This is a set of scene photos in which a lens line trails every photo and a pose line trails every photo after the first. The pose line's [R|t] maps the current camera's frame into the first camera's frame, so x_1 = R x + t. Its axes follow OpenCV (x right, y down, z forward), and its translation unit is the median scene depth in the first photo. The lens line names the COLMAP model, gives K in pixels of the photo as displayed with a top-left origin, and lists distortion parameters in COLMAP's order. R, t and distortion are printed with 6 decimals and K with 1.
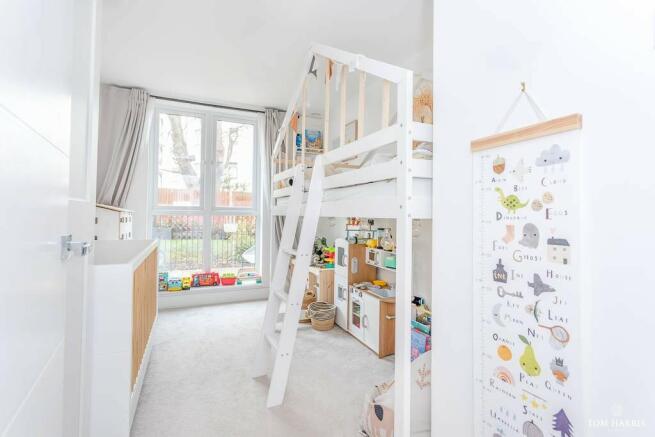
lens RADIAL K [[313.3, 0, 325.2], [0, 313.3, 215.2], [0, 0, 1]] dist [-0.001150, 0.000304]
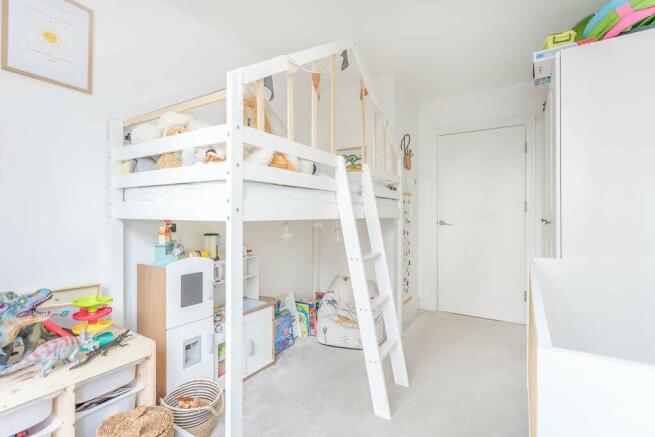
lens RADIAL K [[313.3, 0, 325.2], [0, 313.3, 215.2], [0, 0, 1]] dist [-0.001150, 0.000304]
pose [[-0.539985, -0.001467, 0.841673, -0.710492], [0.003319, 0.999987, 0.003872, -0.007612], [-0.841668, 0.004885, -0.539973, 1.355079]]
